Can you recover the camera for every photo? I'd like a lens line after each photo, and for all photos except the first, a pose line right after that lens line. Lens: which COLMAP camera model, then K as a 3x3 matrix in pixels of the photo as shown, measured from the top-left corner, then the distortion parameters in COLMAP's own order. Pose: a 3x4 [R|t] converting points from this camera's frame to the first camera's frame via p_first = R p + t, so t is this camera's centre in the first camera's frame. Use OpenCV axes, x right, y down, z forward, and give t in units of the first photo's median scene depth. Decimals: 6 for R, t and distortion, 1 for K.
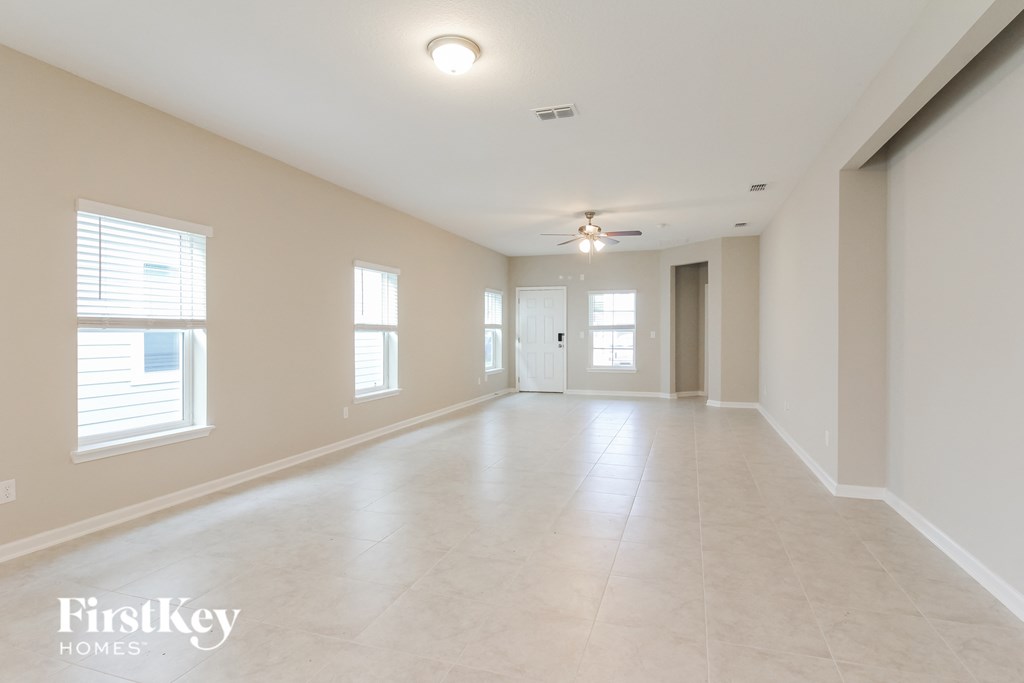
lens RADIAL K [[521.3, 0, 515.6], [0, 521.3, 335.4], [0, 0, 1]] dist [0.001089, -0.004632]
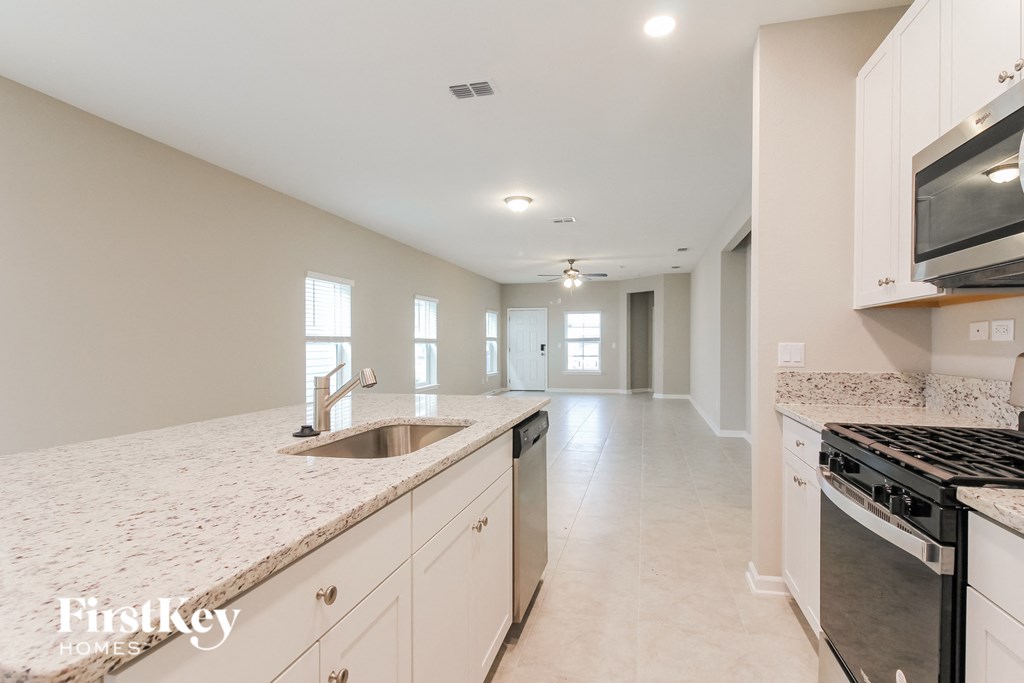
lens RADIAL K [[521.3, 0, 515.8], [0, 521.3, 346.4], [0, 0, 1]] dist [0.001089, -0.004632]
pose [[0.996853, -0.002038, 0.079245, -0.123189], [0.002032, 0.999998, 0.000159, 0.000845], [-0.079245, 0.000003, 0.996855, -0.412099]]
